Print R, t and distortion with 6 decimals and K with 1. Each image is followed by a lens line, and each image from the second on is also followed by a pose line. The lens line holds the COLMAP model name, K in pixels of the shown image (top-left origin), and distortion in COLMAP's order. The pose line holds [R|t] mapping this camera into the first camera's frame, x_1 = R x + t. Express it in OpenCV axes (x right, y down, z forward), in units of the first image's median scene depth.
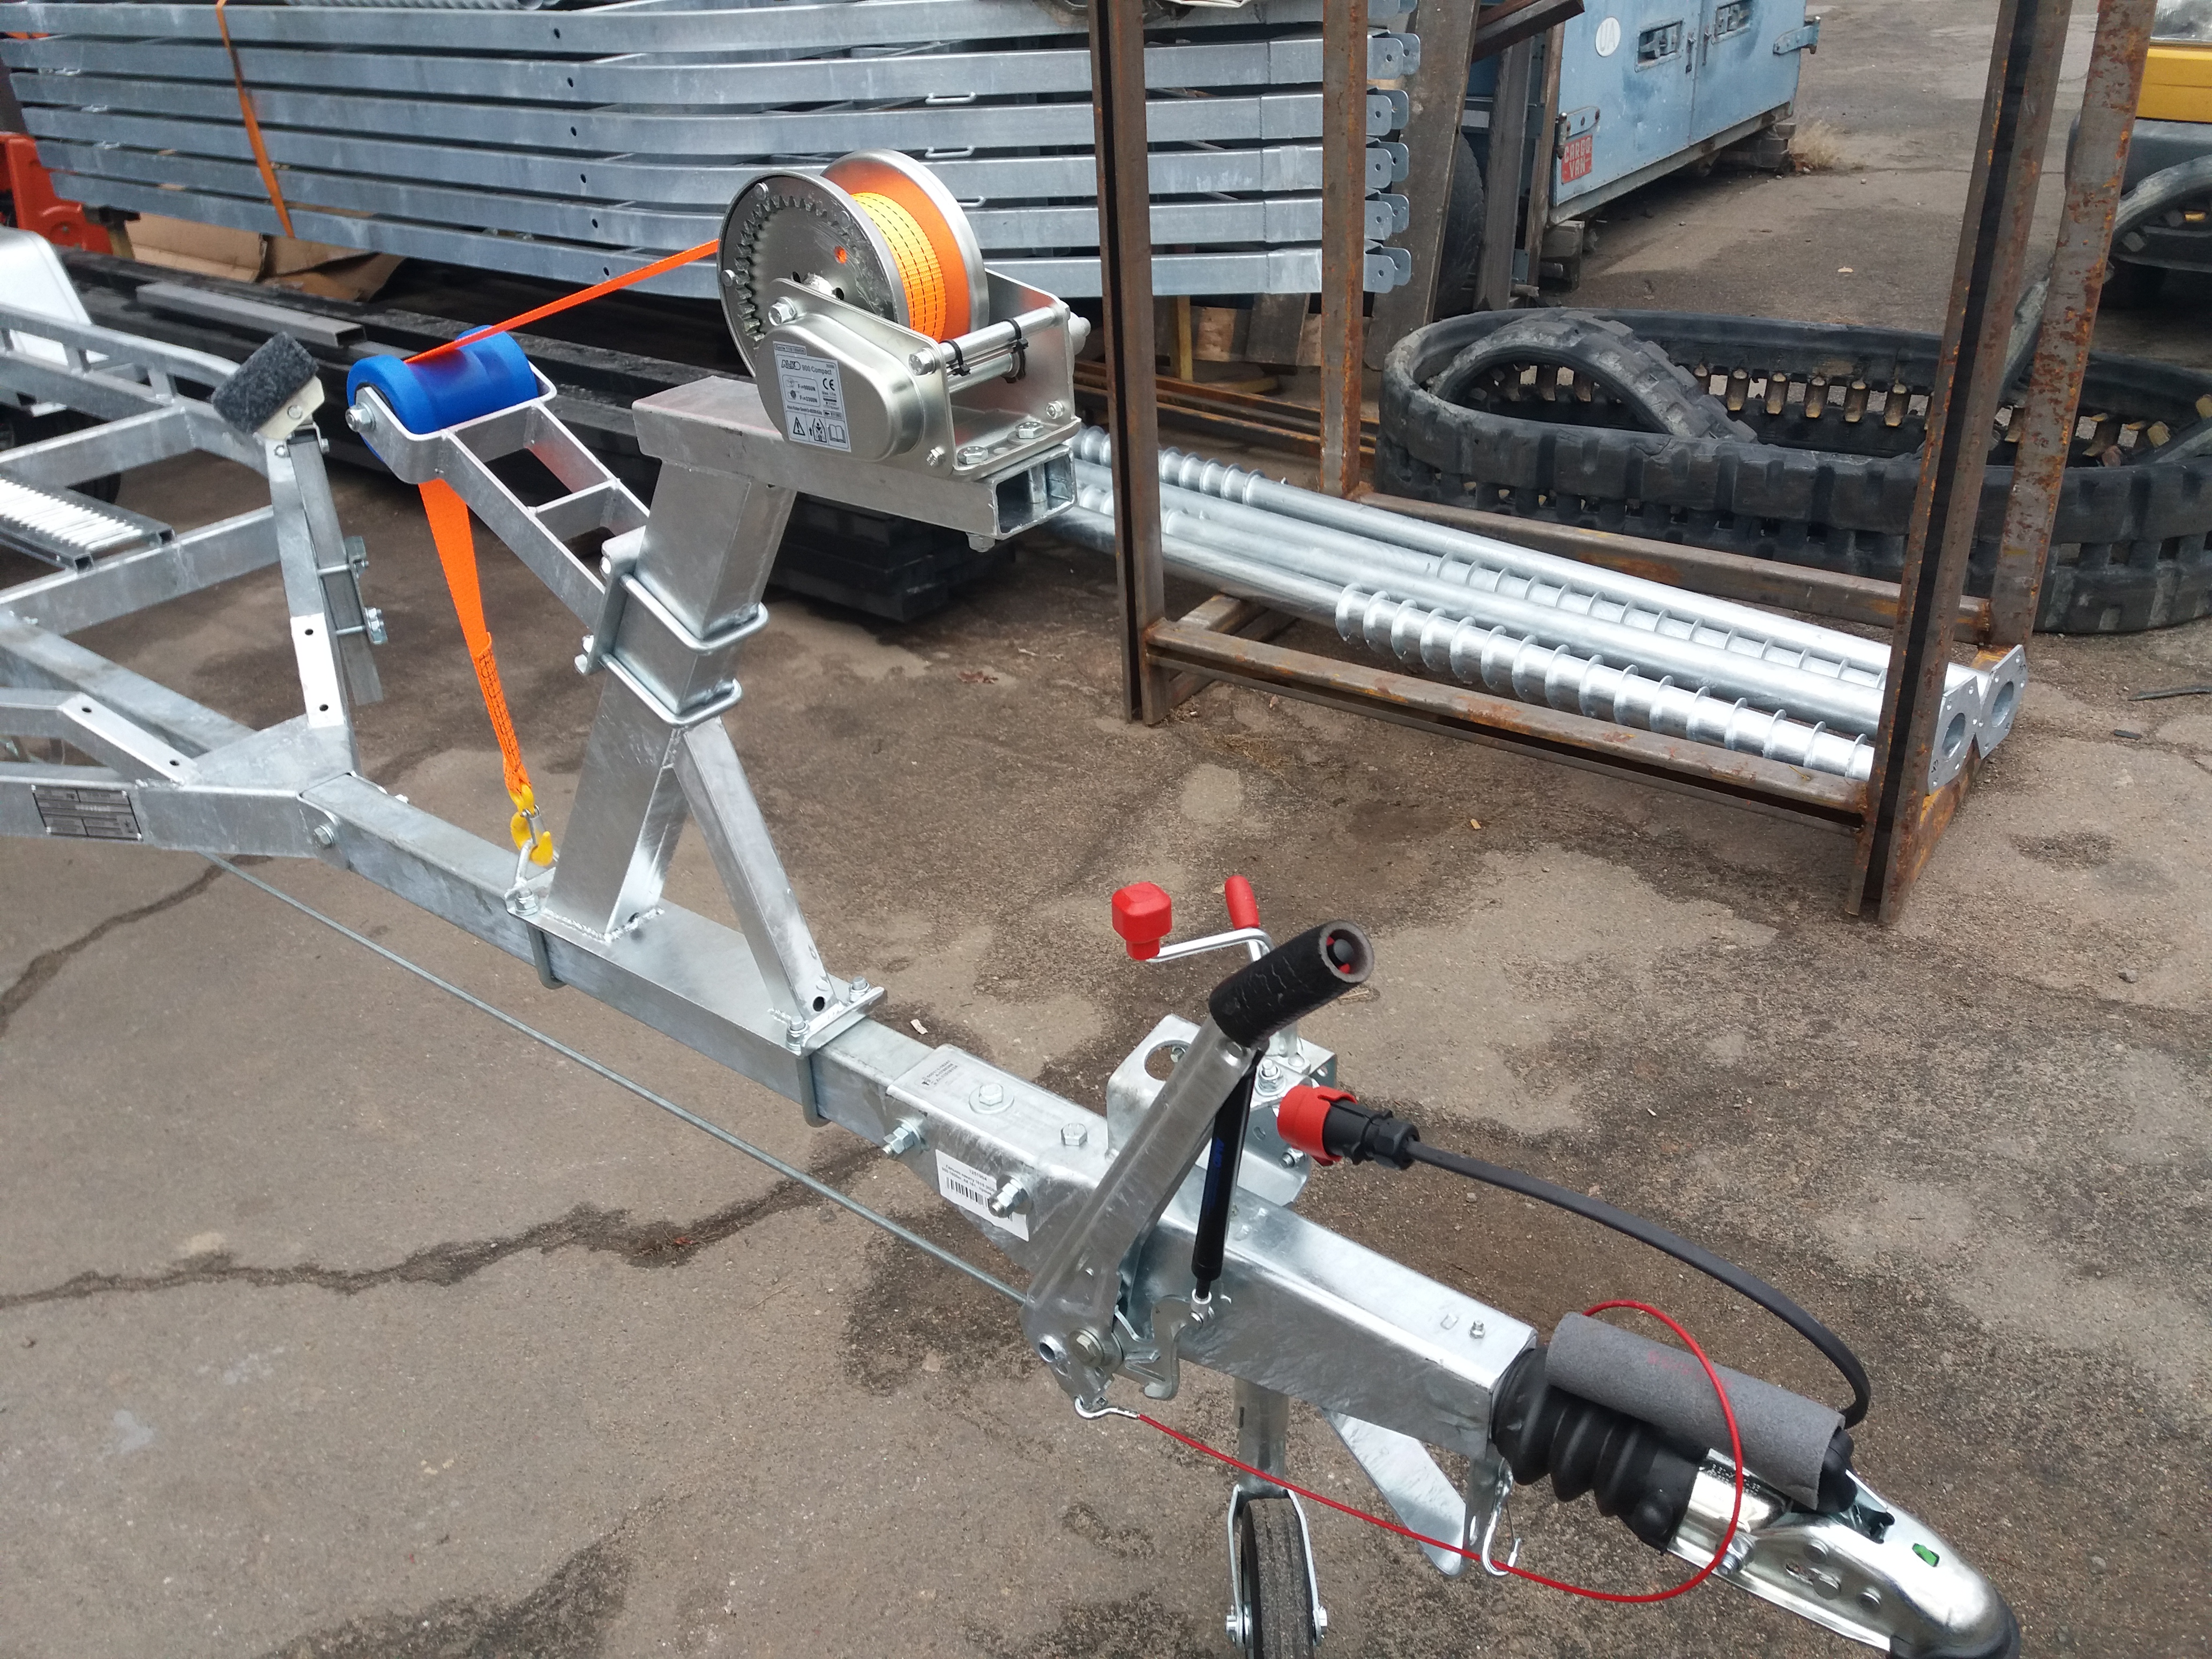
lens RADIAL K [[1814.1, 0, 1106.0], [0, 1814.1, 829.5], [0, 0, 1]] dist [0.014513, -0.003997]
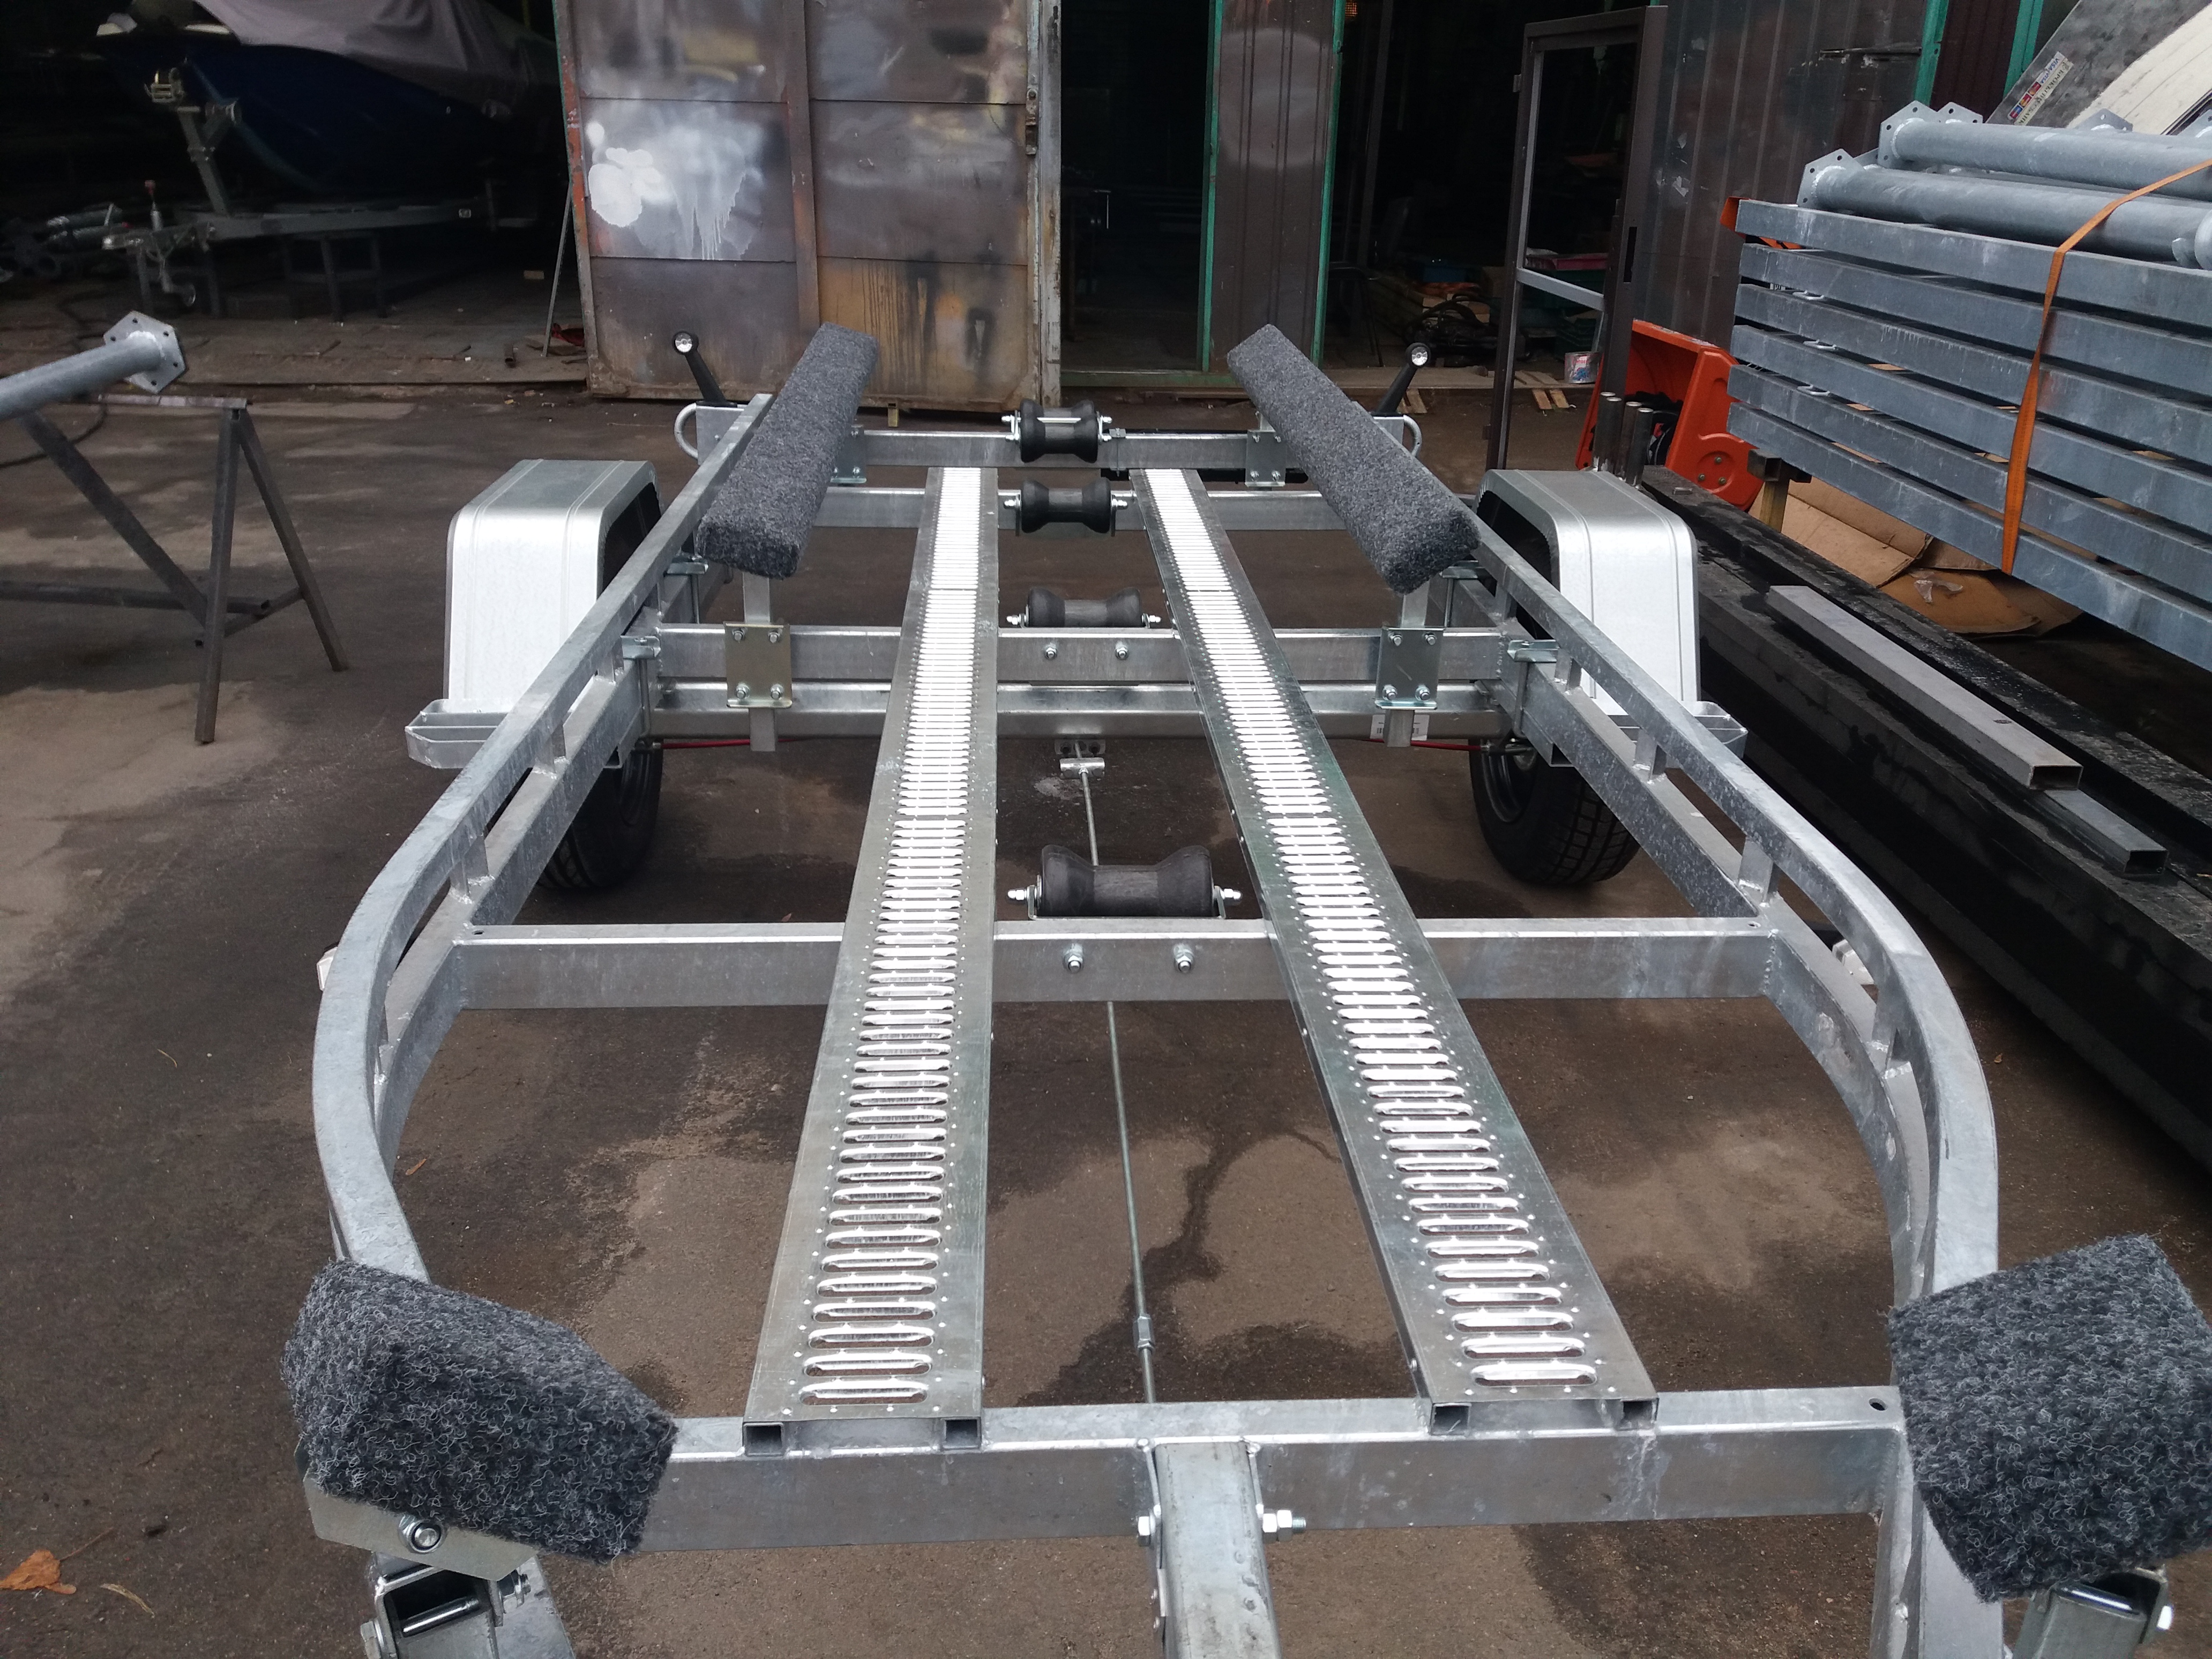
lens RADIAL K [[1813.3, 0, 1106.0], [0, 1813.3, 829.5], [0, 0, 1]] dist [-0.010017, -0.011721]
pose [[0.670083, 0.345748, -0.656847, -0.246819], [-0.409826, 0.910123, 0.060982, -0.176862], [0.618896, 0.228330, 0.751554, 0.382640]]
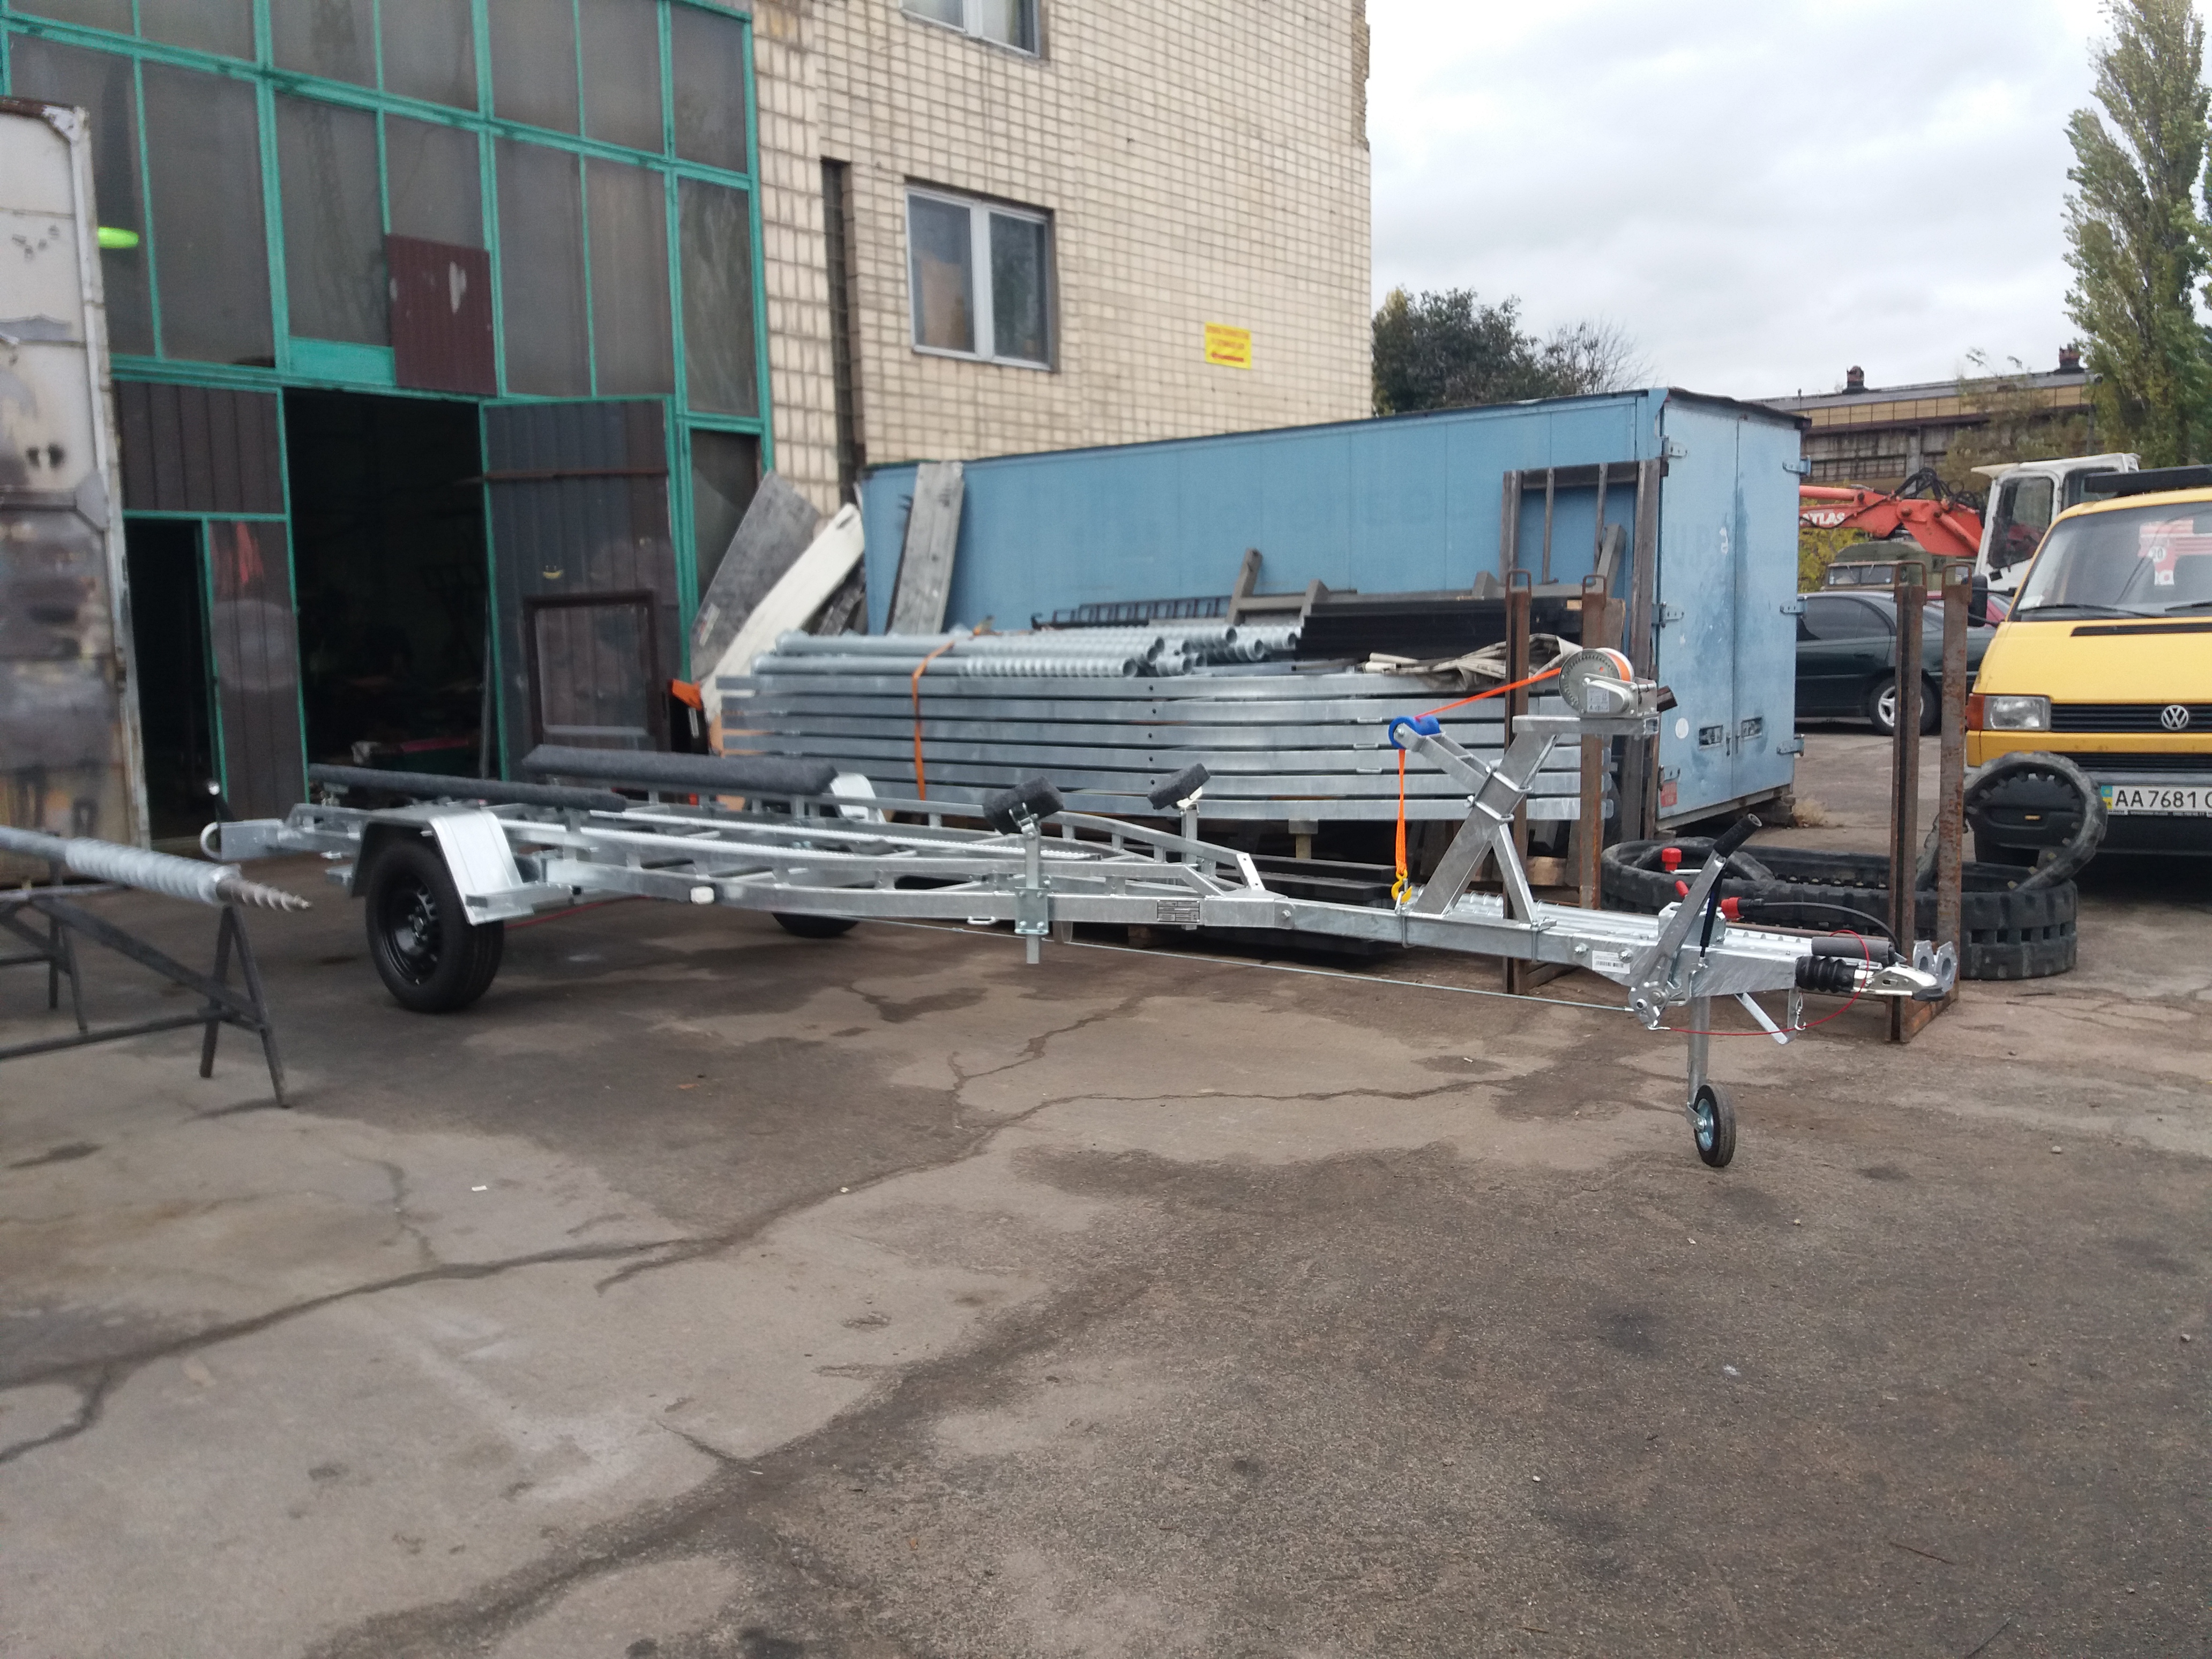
lens RADIAL K [[1840.7, 0, 1100.5], [0, 1840.7, 798.3], [0, 0, 1]] dist [0.227459, -0.568283]
pose [[0.999201, 0.039970, -0.000265, -0.352160], [-0.036625, 0.912895, -0.406548, 0.472902], [-0.016007, 0.406233, 0.913629, -0.751339]]
